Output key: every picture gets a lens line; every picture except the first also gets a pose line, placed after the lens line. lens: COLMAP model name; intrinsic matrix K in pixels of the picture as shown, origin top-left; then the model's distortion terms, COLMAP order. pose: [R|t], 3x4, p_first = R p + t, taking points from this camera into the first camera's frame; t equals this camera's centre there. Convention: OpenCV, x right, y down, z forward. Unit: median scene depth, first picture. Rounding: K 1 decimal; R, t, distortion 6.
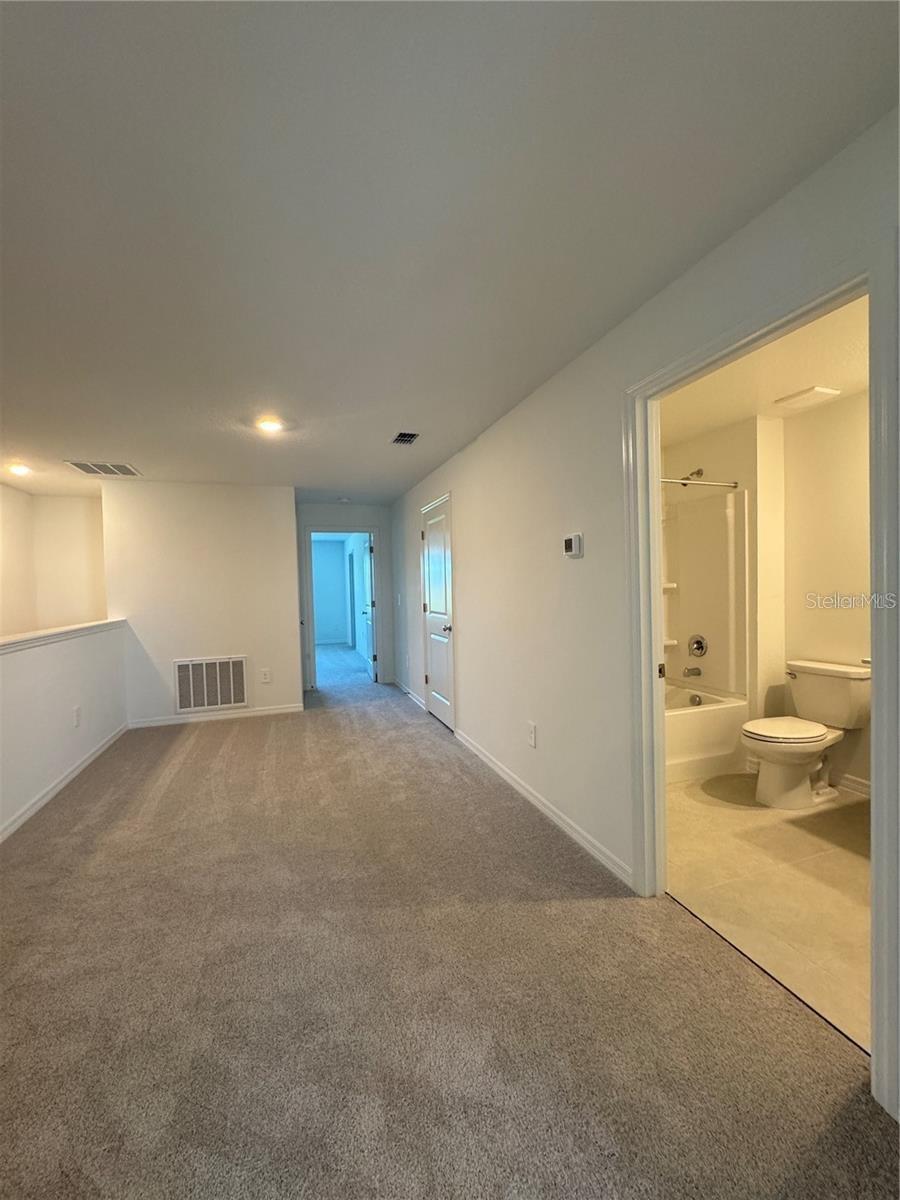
lens RADIAL K [[480.7, 0, 451.2], [0, 480.7, 599.1], [0, 0, 1]] dist [0.000283, 0.000130]
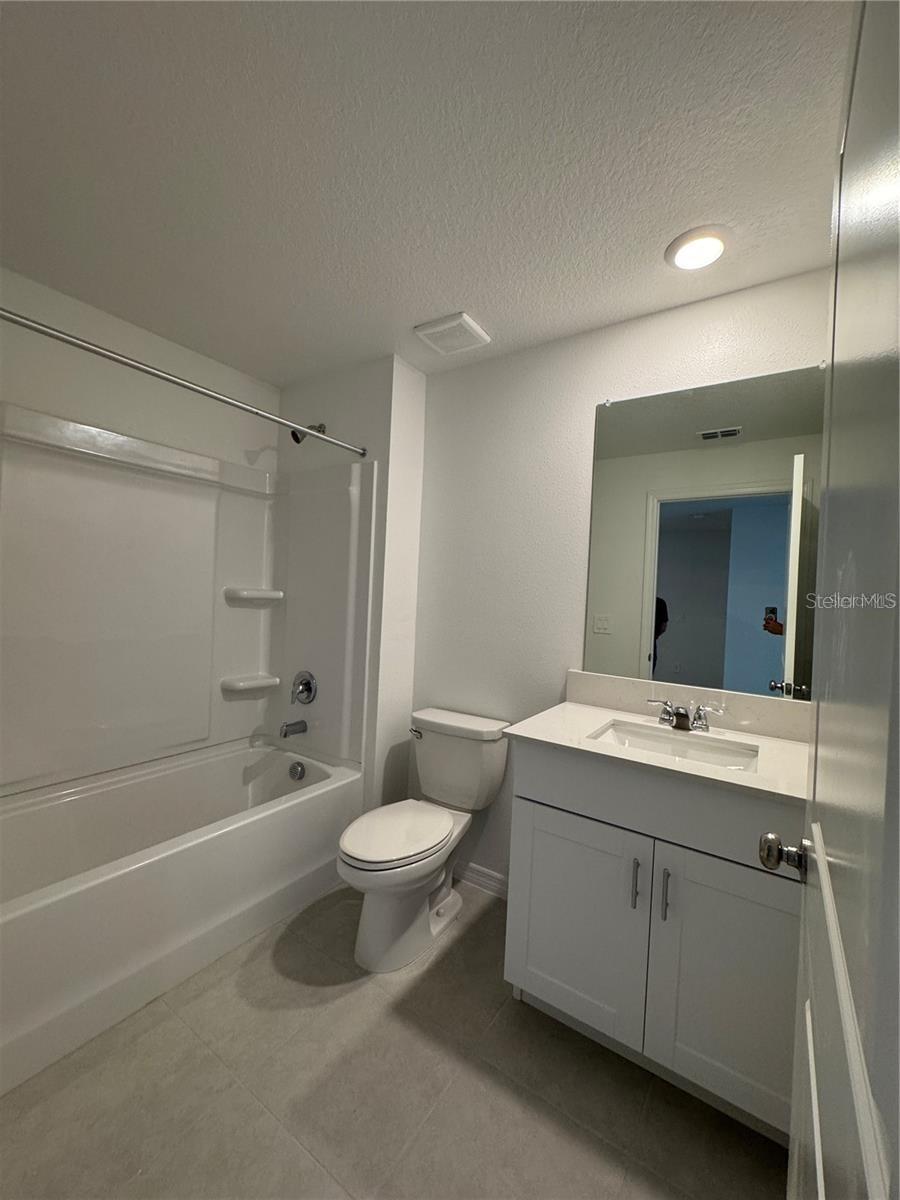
lens RADIAL K [[481.3, 0, 451.1], [0, 481.3, 599.4], [0, 0, 1]] dist [0.000066, 0.000296]
pose [[0.794394, 0.055393, 0.604871, 0.348612], [-0.047236, 0.998451, -0.029400, -0.019008], [-0.605563, -0.005217, 0.795780, 0.460914]]
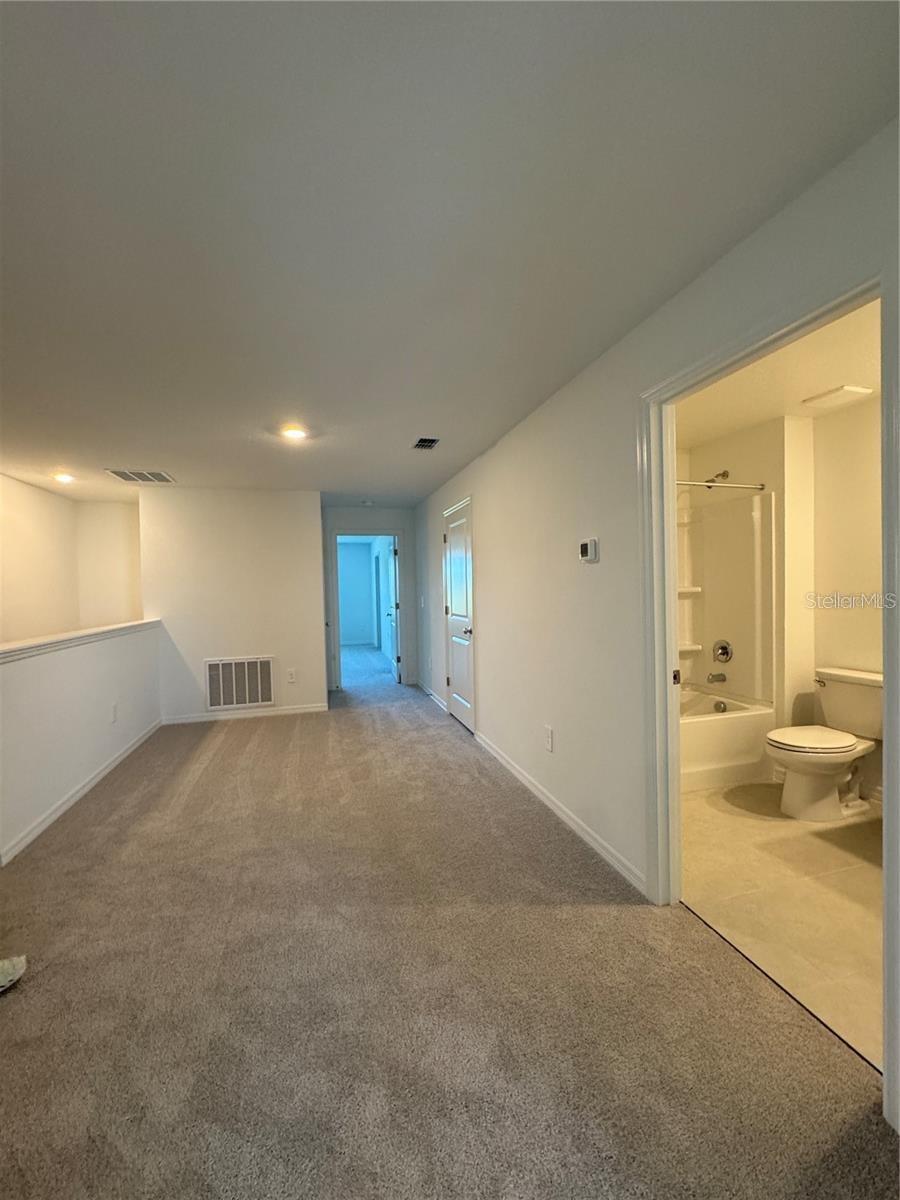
lens RADIAL K [[481.3, 0, 451.1], [0, 481.3, 599.4], [0, 0, 1]] dist [0.000066, 0.000296]
pose [[0.998358, 0.004389, -0.057113, 0.021547], [-0.004523, 0.999987, -0.002216, -0.005081], [0.057103, 0.002471, 0.998365, -0.012668]]
